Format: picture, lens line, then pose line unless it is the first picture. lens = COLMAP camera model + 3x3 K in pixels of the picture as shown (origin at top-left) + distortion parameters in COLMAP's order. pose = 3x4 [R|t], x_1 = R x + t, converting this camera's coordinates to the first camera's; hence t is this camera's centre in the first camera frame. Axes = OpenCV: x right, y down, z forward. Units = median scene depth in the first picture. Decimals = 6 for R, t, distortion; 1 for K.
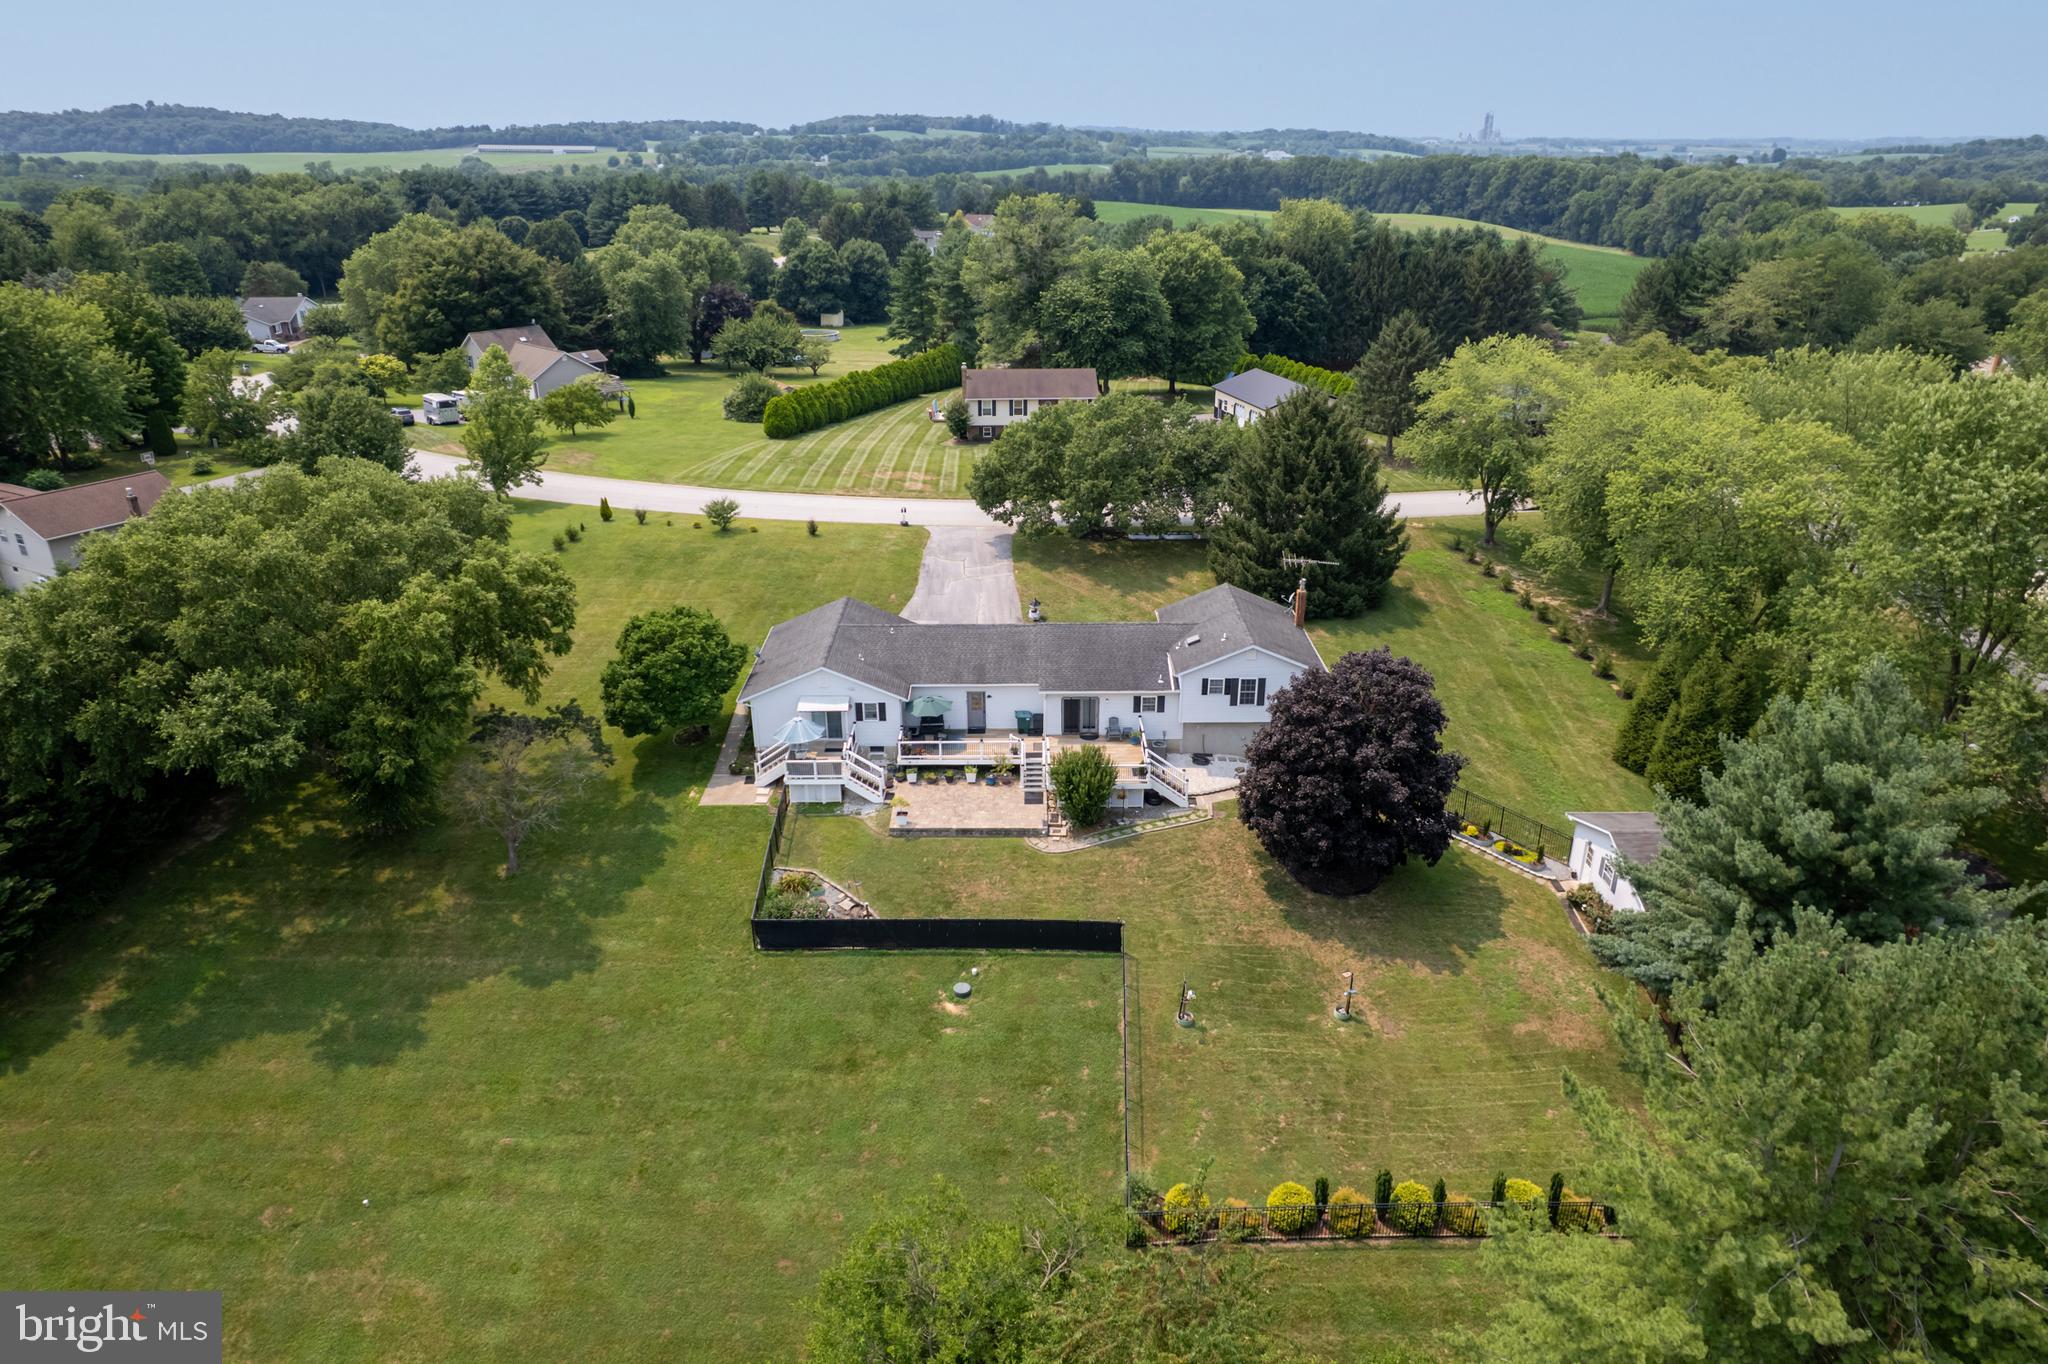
lens RADIAL K [[1311.1, 0, 1026.8], [0, 1311.1, 698.3], [0, 0, 1]] dist [-0.072738, 0.062371]
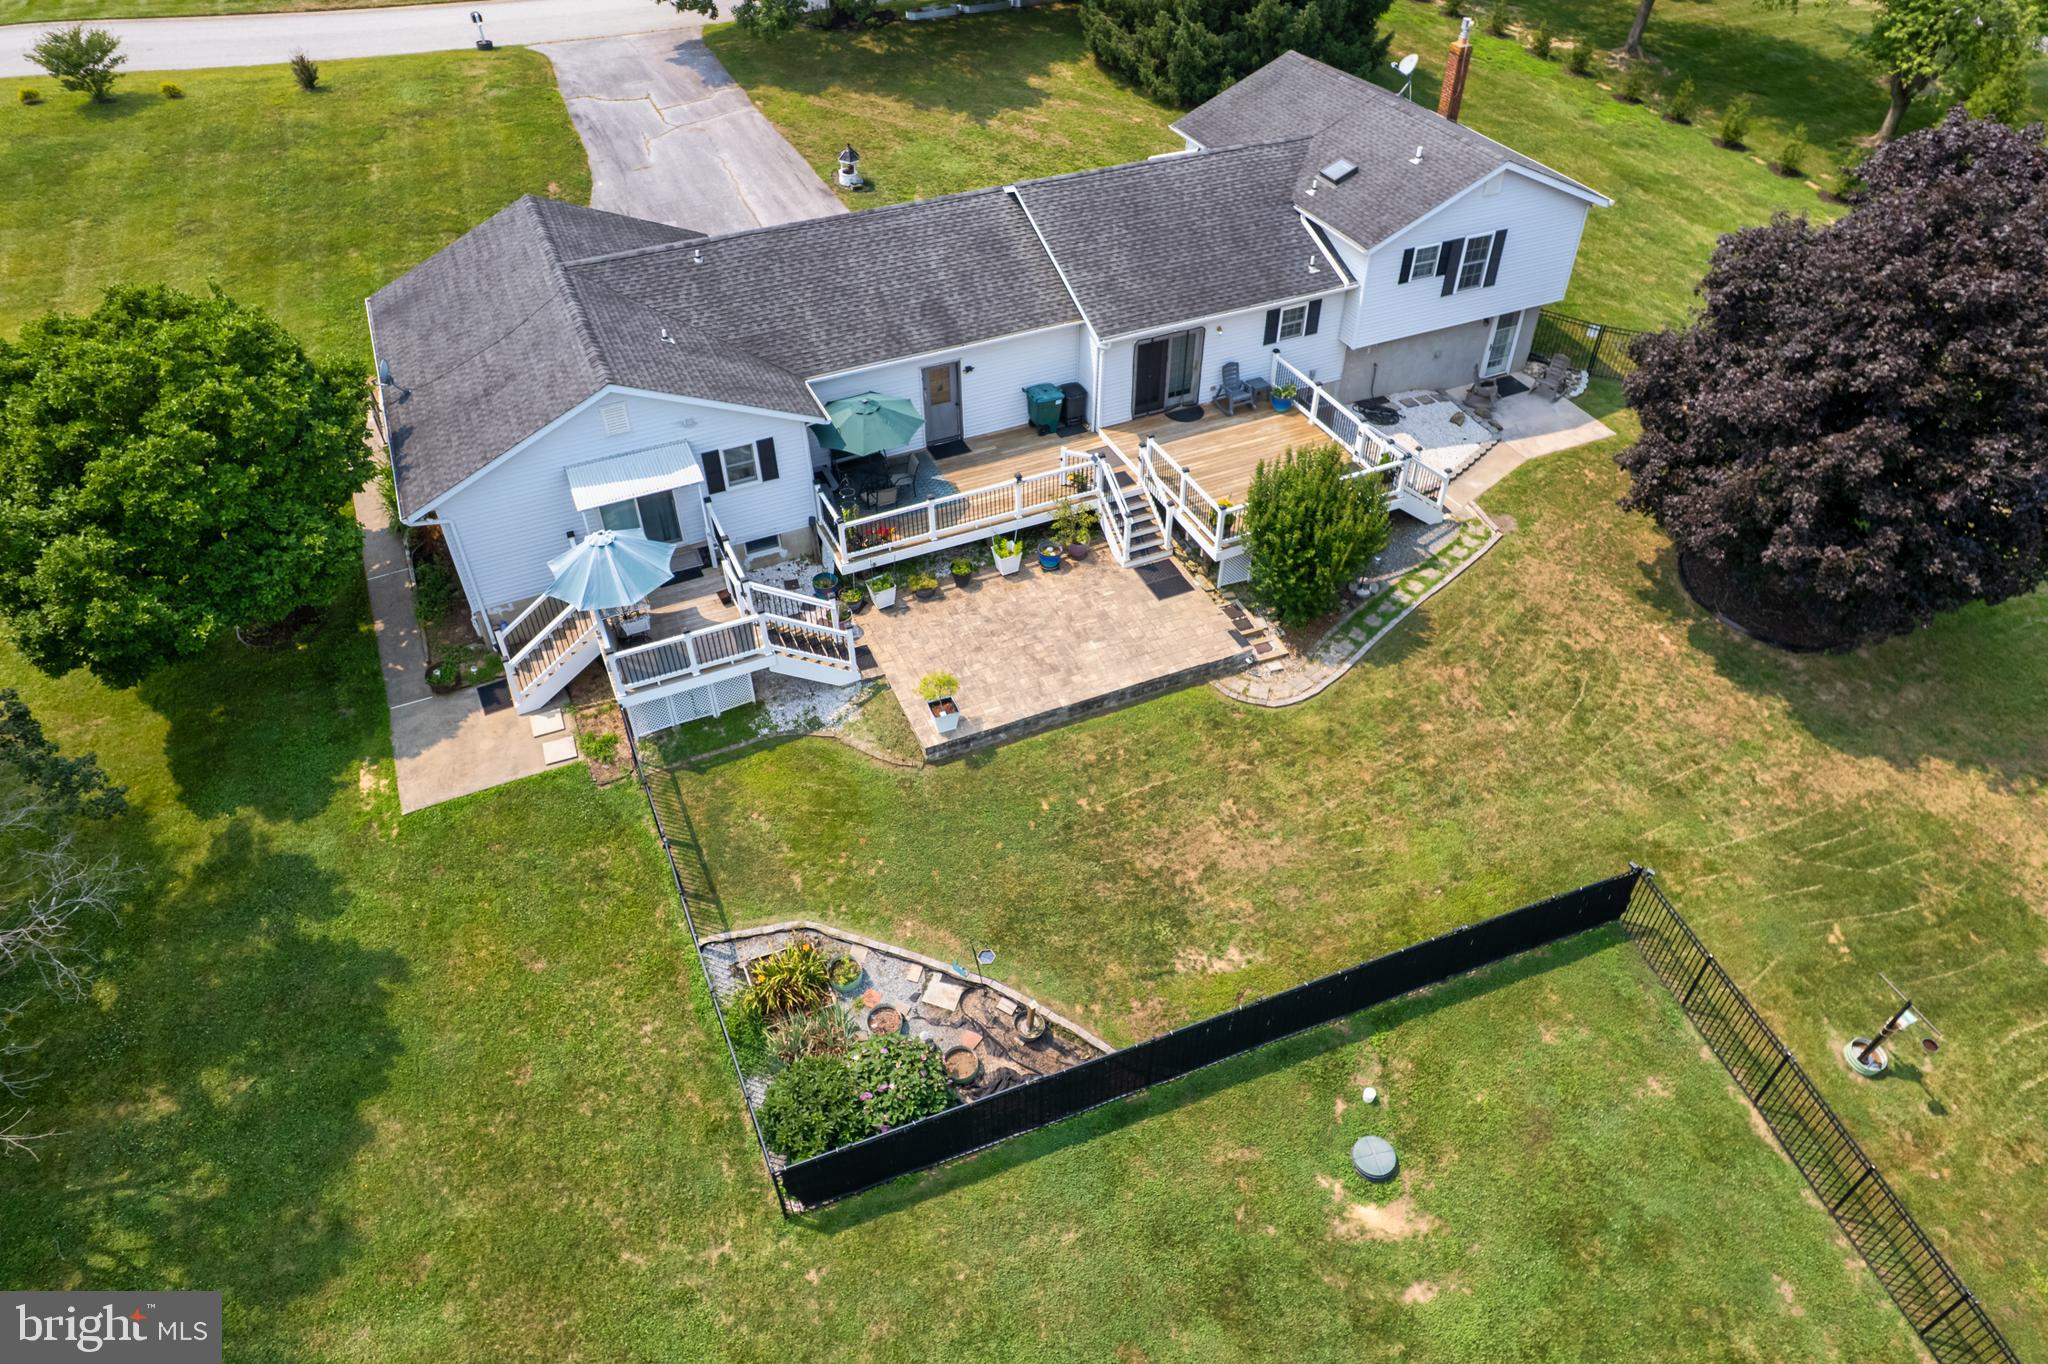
lens RADIAL K [[1311.1, 0, 1026.8], [0, 1311.1, 698.3], [0, 0, 1]] dist [-0.072738, 0.062371]
pose [[0.912656, -0.274831, 0.302535, -0.183357], [0.163914, 0.924159, 0.345054, -0.049975], [-0.374422, -0.265326, 0.888488, 0.581963]]
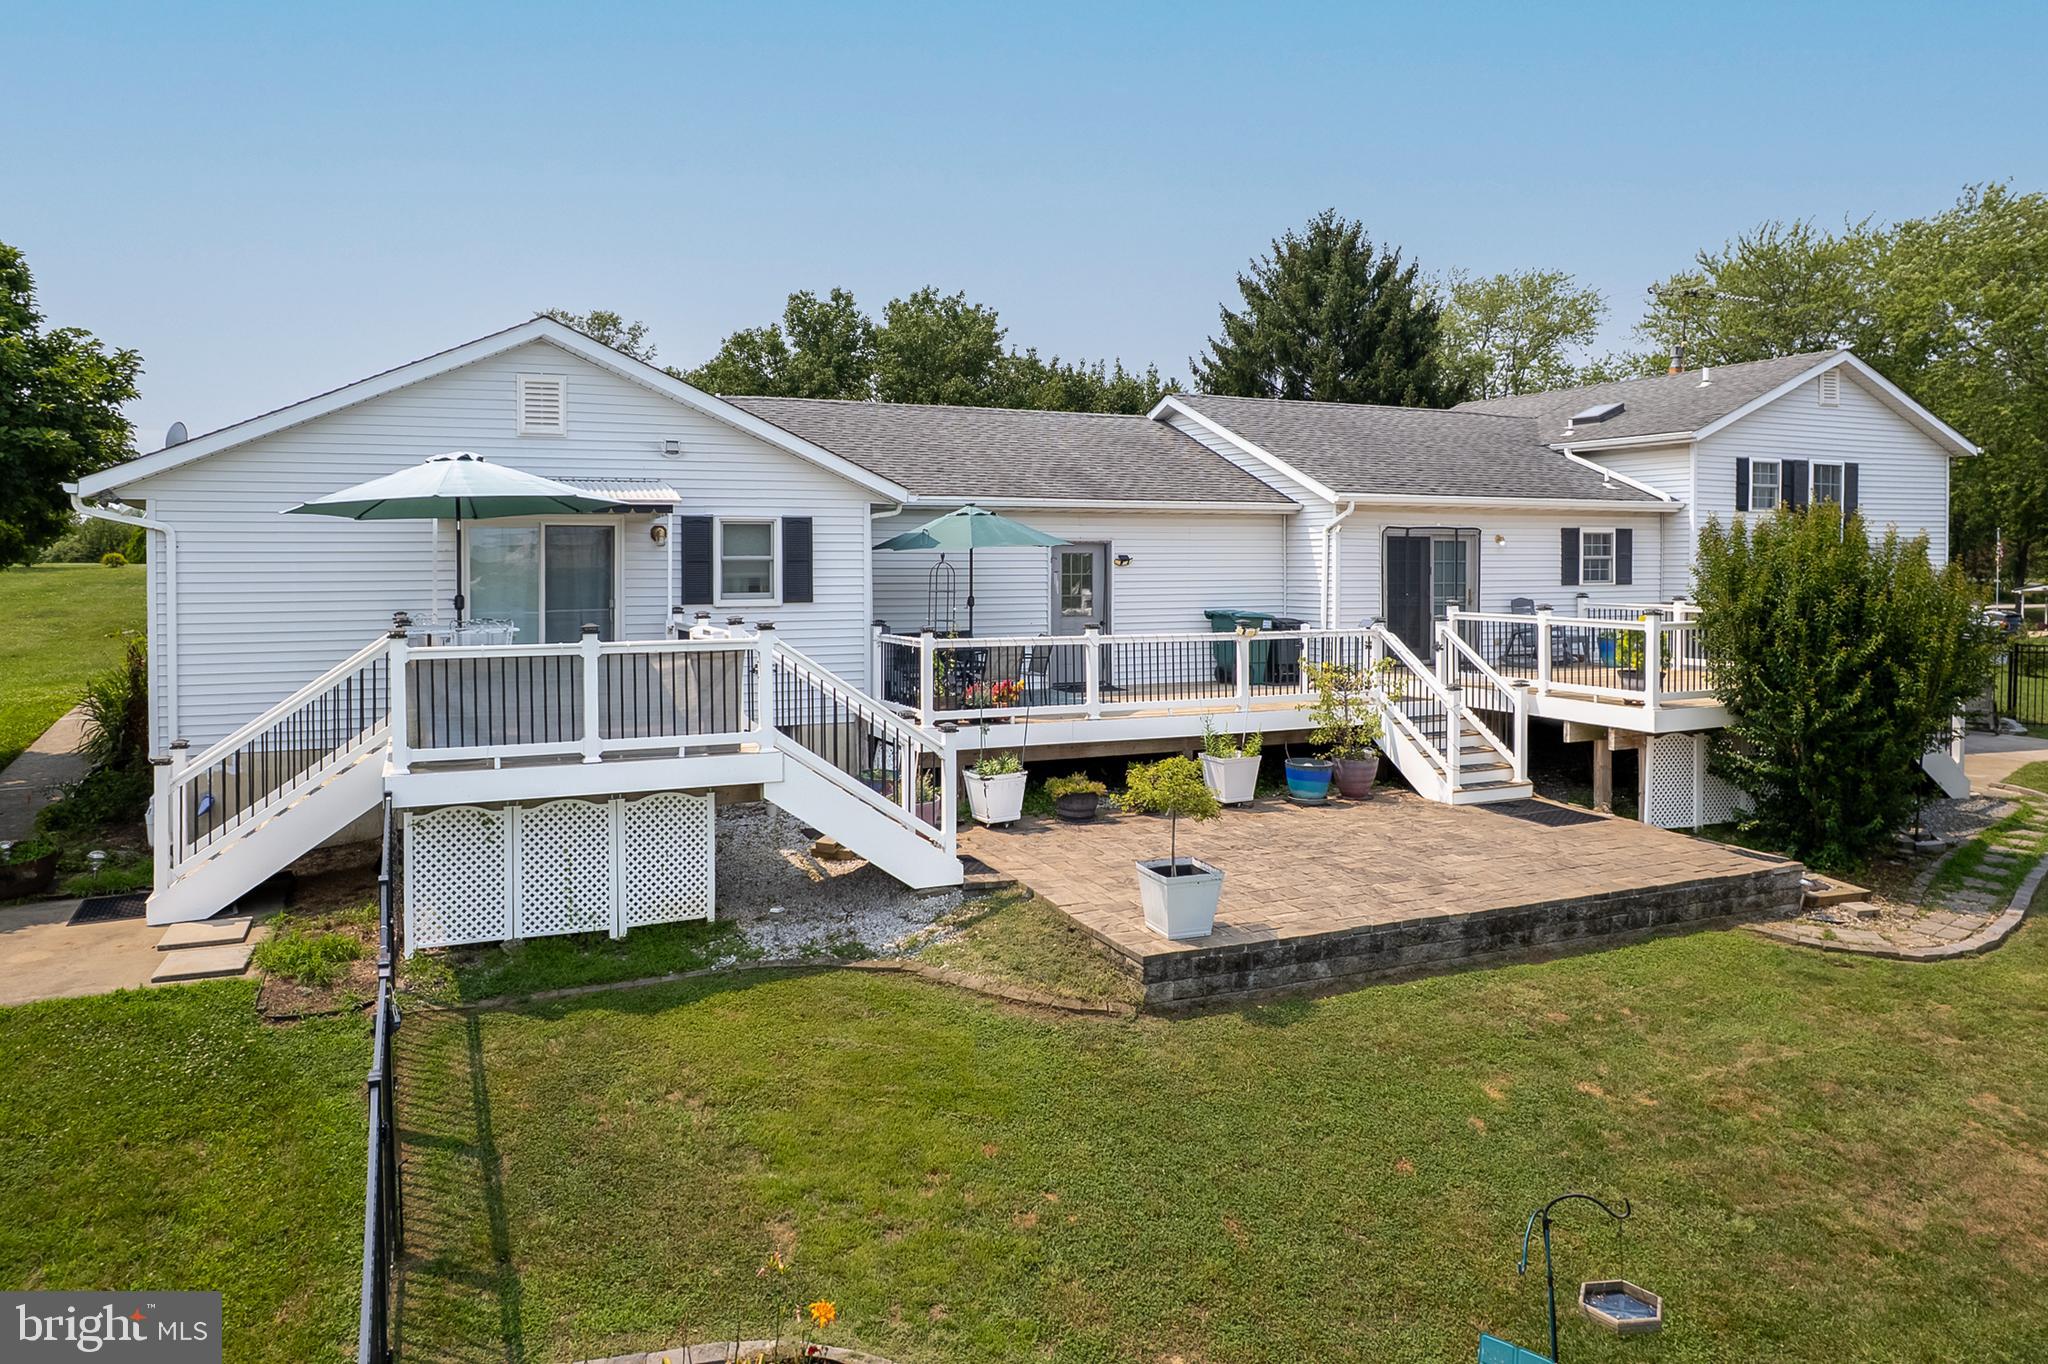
lens RADIAL K [[1349.5, 0, 998.4], [0, 1349.5, 564.2], [0, 0, 1]] dist [-0.039951, -0.002436]
pose [[0.917410, 0.002164, 0.397937, -0.174018], [0.158112, 0.915683, -0.369493, 0.105516], [-0.365184, 0.401895, 0.839715, 0.792518]]
